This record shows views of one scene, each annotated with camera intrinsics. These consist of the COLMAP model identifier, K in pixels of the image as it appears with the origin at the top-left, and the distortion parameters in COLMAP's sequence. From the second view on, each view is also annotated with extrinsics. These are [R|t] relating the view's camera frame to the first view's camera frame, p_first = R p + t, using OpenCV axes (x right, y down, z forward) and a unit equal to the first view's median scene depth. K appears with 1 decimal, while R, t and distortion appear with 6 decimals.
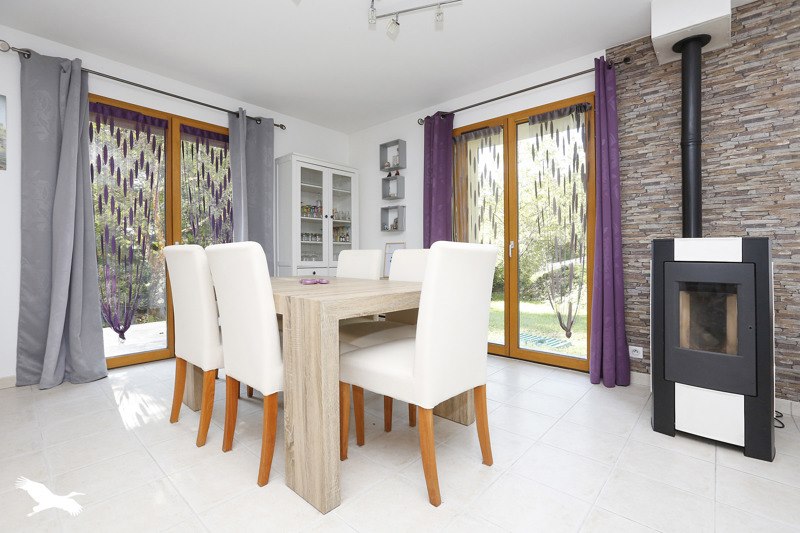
lens RADIAL K [[367.1, 0, 398.6], [0, 367.1, 259.6], [0, 0, 1]] dist [0.001990, 0.000369]
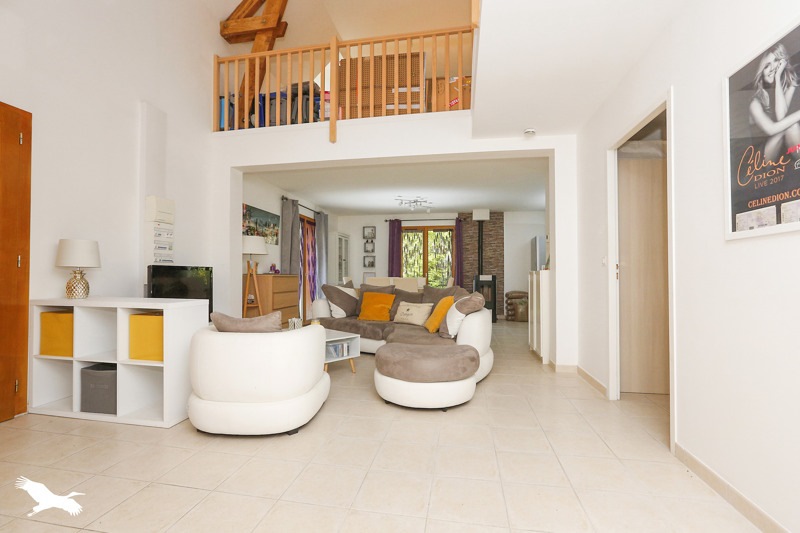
lens RADIAL K [[367.1, 0, 398.4], [0, 367.1, 270.9], [0, 0, 1]] dist [0.001990, 0.000369]
pose [[0.840492, 0.007971, 0.541765, -1.219803], [0.002985, 0.999808, -0.019341, -0.017101], [-0.541816, 0.017873, 0.840307, -1.054322]]
